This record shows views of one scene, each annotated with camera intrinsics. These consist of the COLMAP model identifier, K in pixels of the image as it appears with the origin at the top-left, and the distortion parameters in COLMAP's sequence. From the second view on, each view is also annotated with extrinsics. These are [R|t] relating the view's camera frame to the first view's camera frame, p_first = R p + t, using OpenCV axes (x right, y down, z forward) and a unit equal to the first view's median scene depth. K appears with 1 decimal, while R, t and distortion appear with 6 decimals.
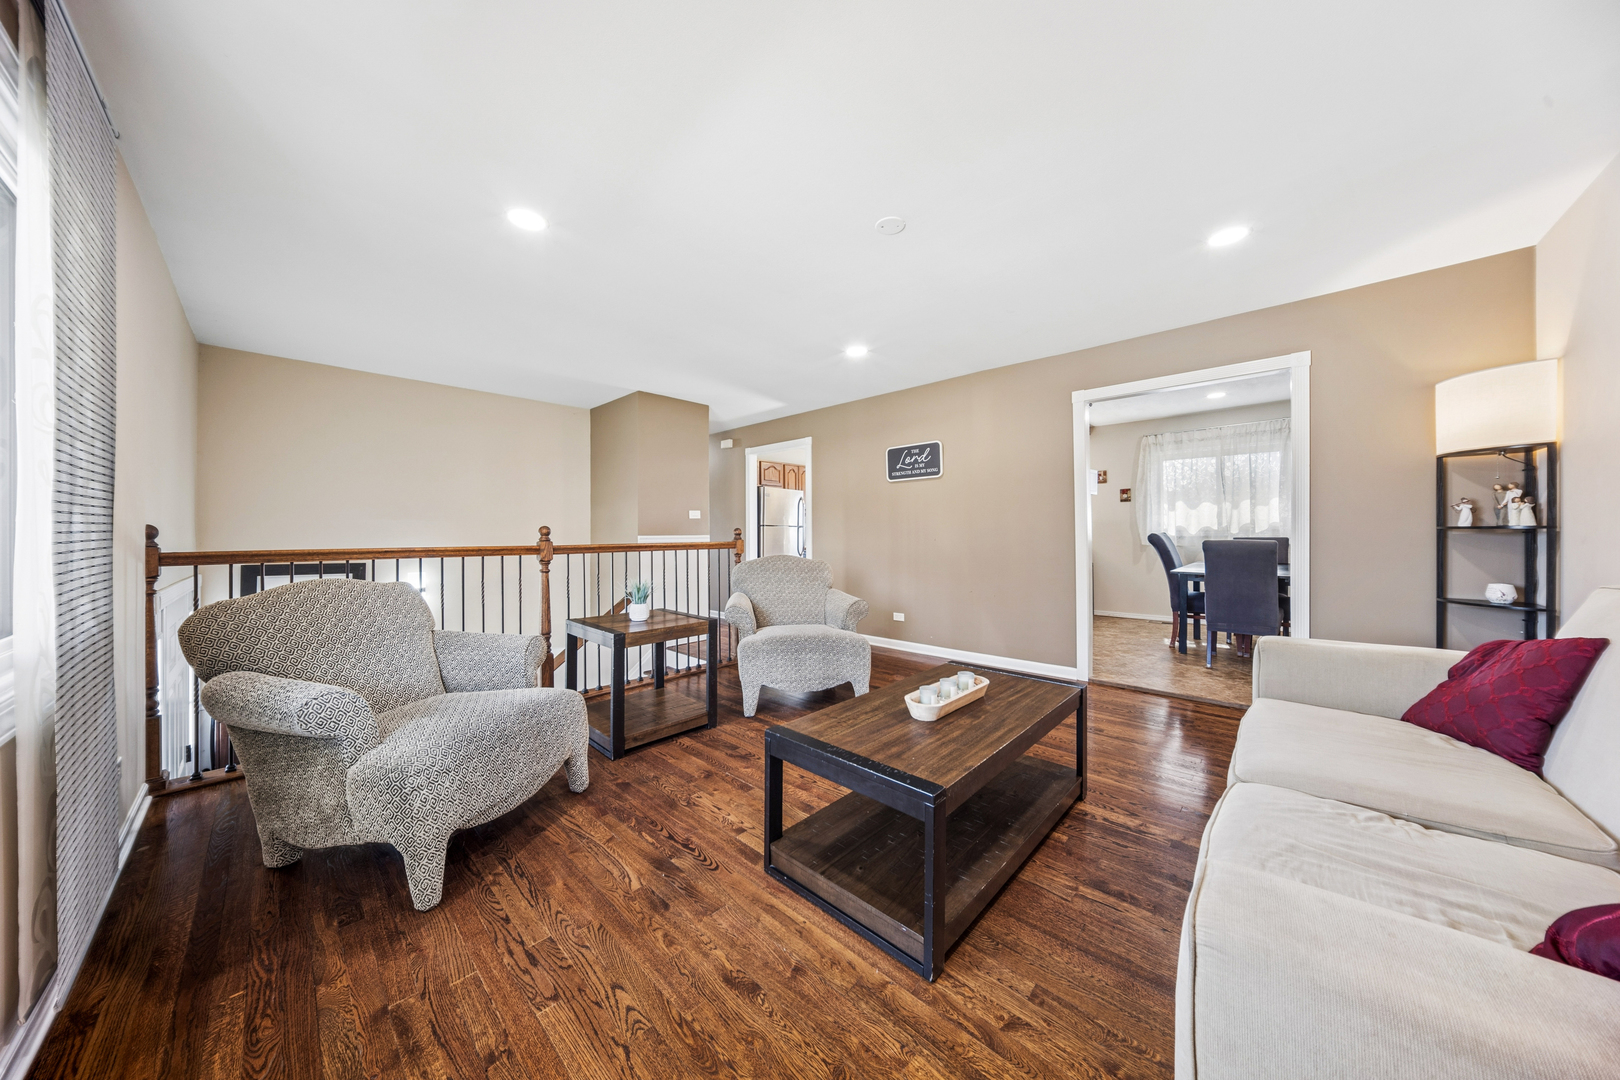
lens RADIAL K [[510.9, 0, 806.1], [0, 510.9, 535.5], [0, 0, 1]] dist [-0.011047, 0.000199]
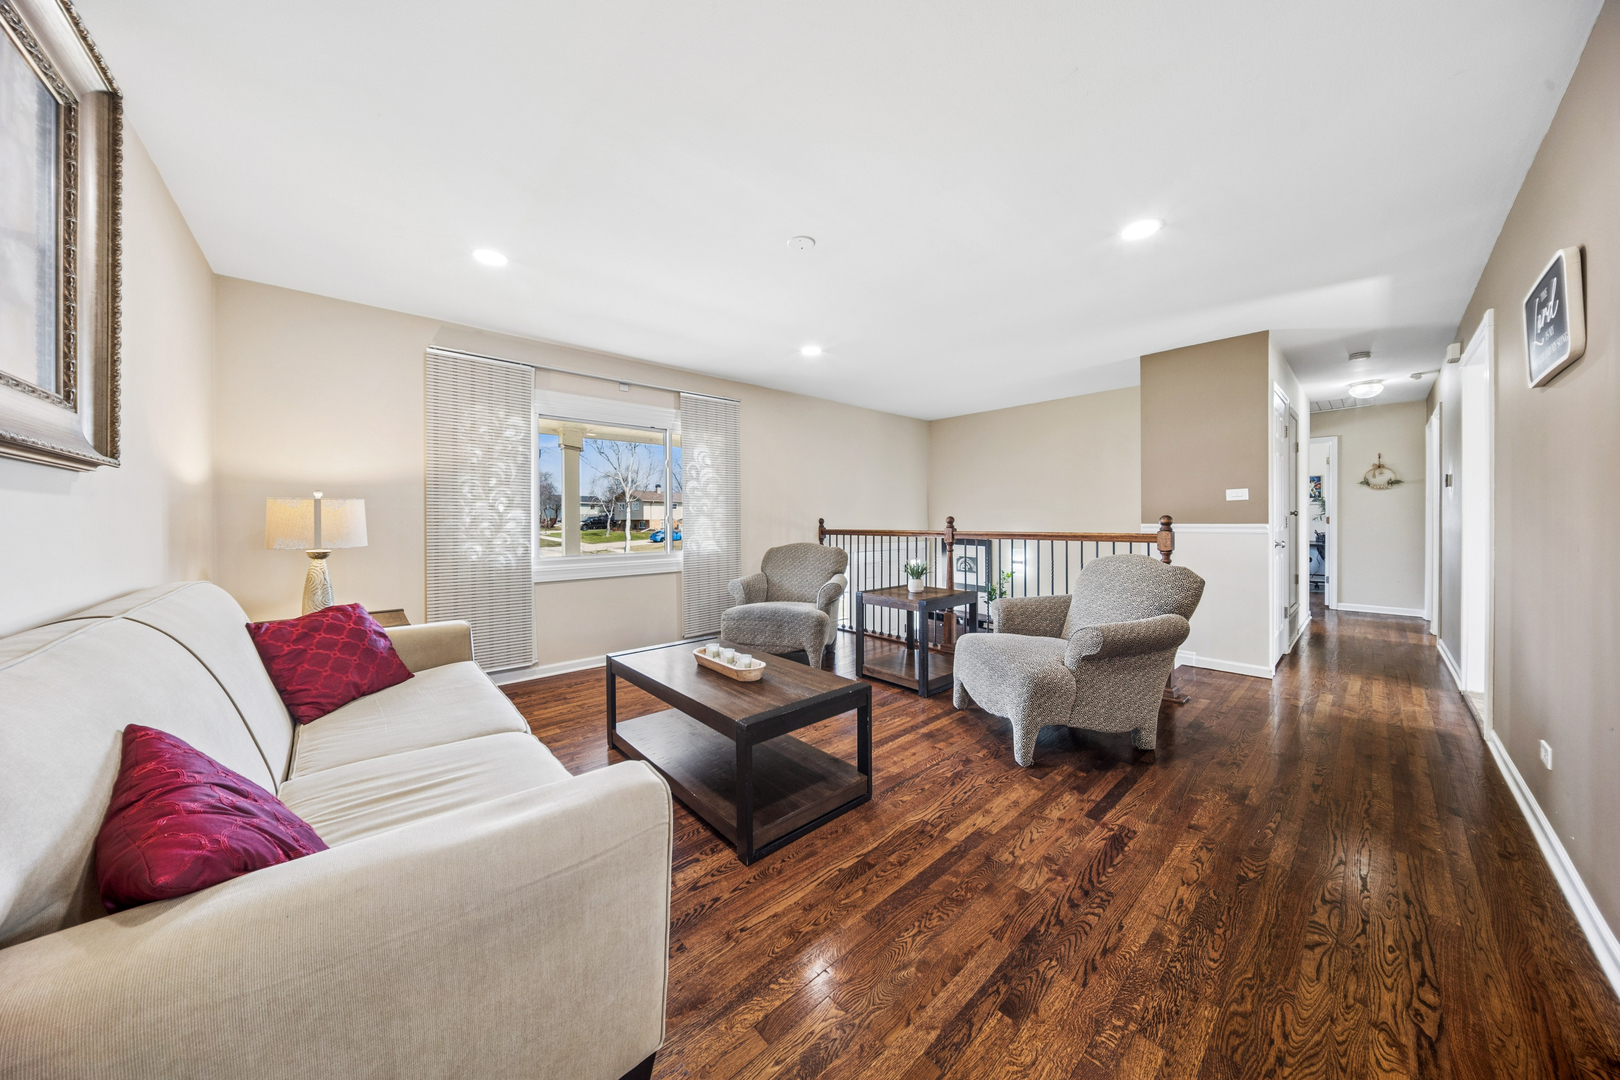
lens RADIAL K [[510.9, 0, 806.1], [0, 510.9, 535.5], [0, 0, 1]] dist [-0.011047, 0.000199]
pose [[-0.078278, 0.031310, -0.996440, 0.885411], [-0.000656, 0.999505, 0.031458, -0.010406], [0.996931, 0.003116, -0.078219, 0.782669]]
